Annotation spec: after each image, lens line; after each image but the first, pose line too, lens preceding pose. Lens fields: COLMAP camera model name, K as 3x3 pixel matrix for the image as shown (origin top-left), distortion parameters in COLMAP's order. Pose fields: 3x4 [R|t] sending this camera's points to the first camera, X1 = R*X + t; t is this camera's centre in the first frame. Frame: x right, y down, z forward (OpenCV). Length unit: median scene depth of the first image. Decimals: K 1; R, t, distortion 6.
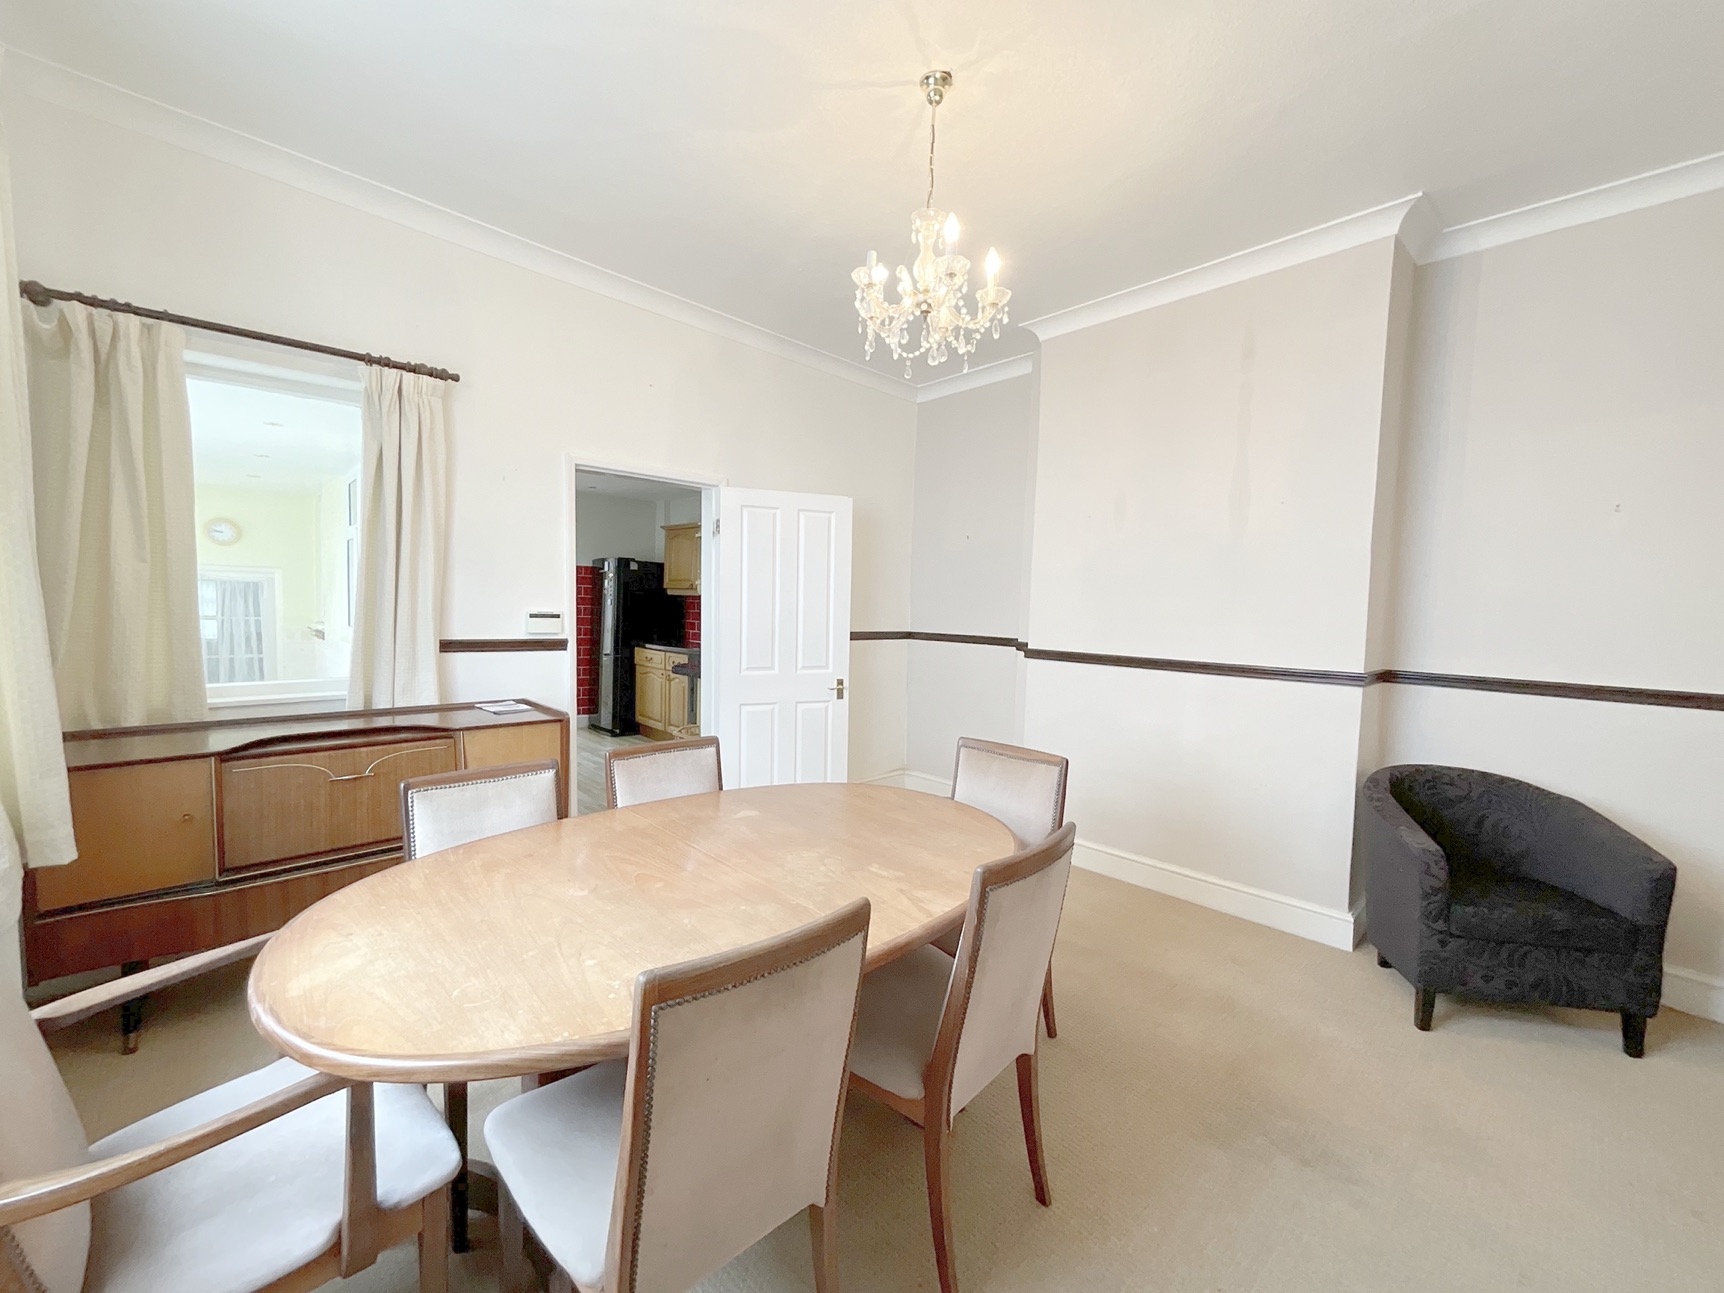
lens RADIAL K [[697.8, 0, 893.5], [0, 697.8, 662.7], [0, 0, 1]] dist [-0.002364, -0.000186]
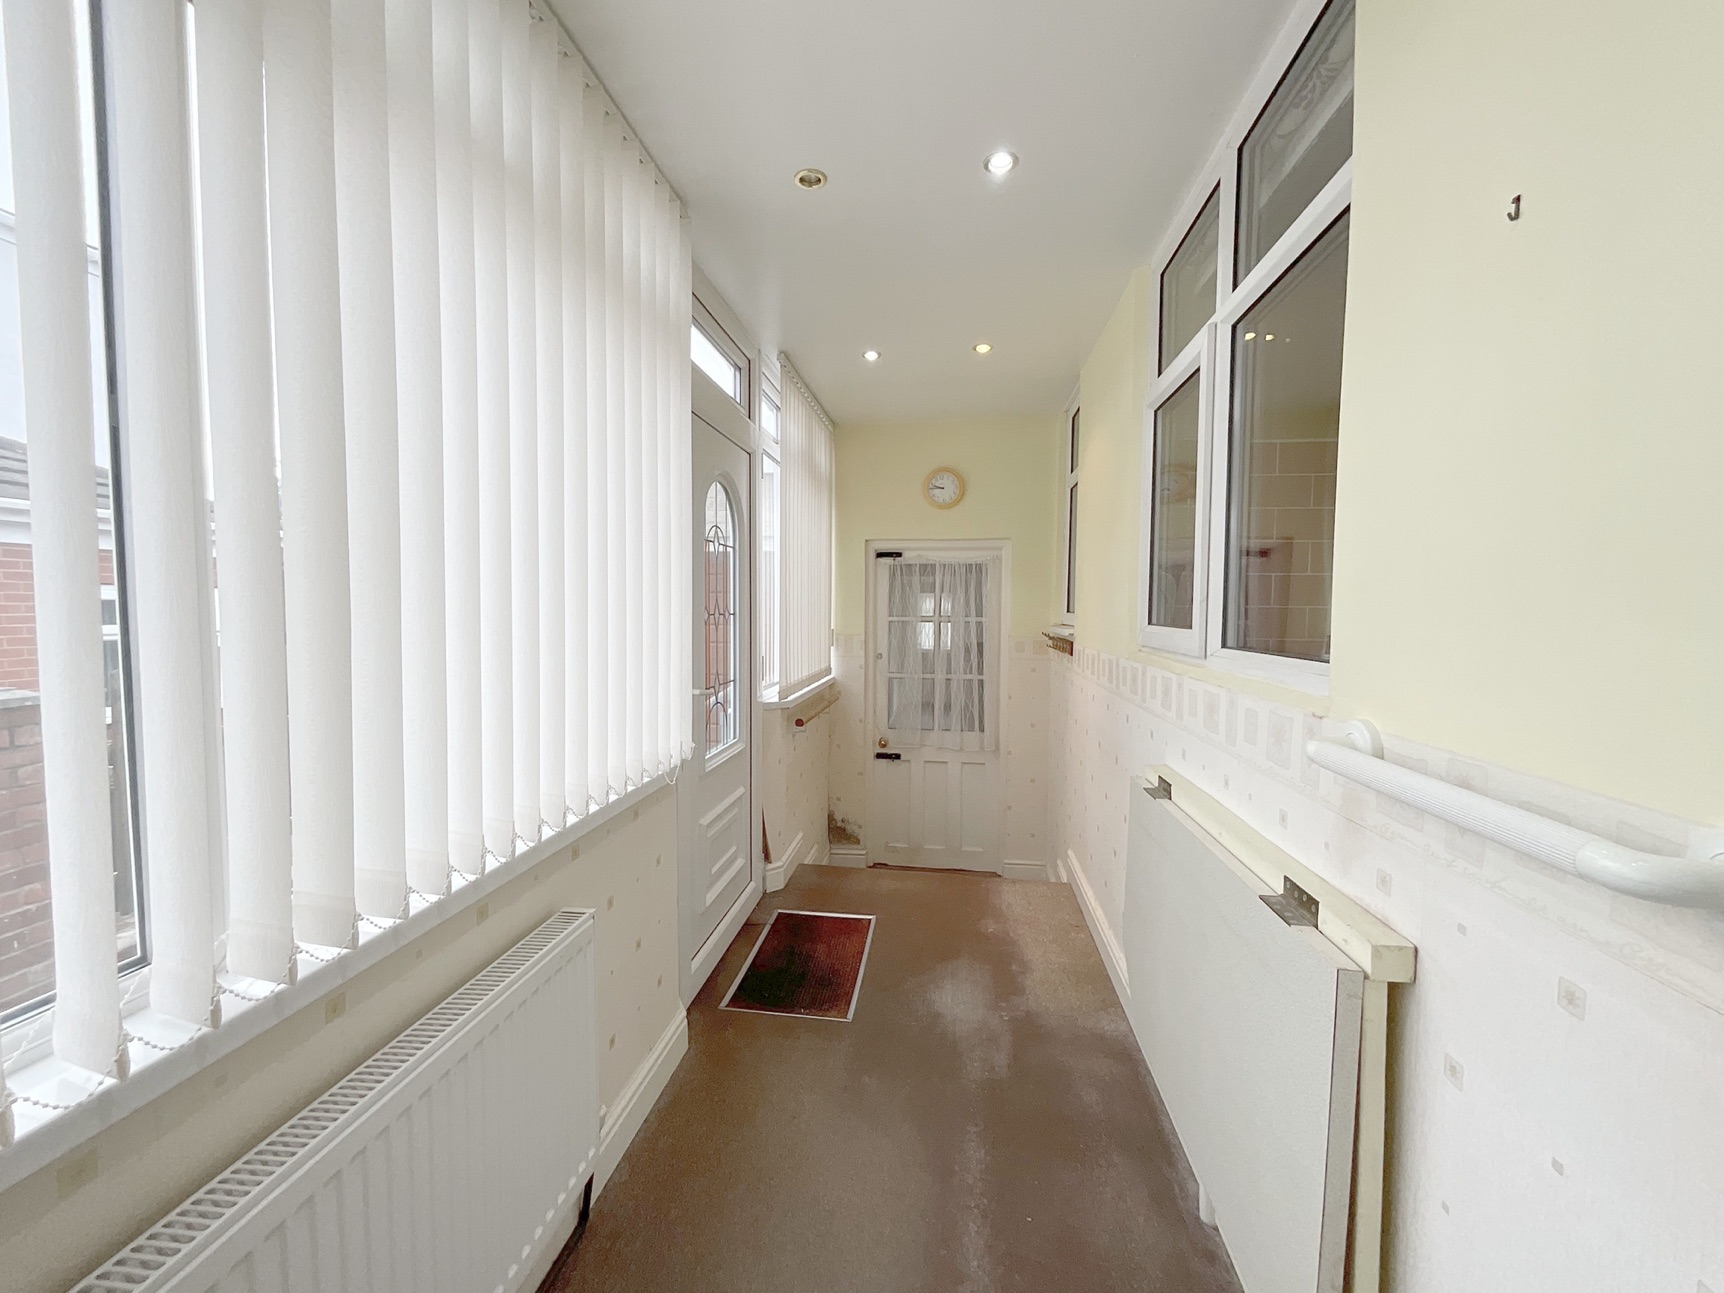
lens RADIAL K [[697.8, 0, 860.0], [0, 697.8, 647.7], [0, 0, 1]] dist [-0.002364, -0.000186]
pose [[0.614343, 0.007928, -0.788999, -0.474296], [-0.039271, 0.999017, -0.020539, -0.020131], [0.788061, 0.043603, 0.614051, 0.520590]]
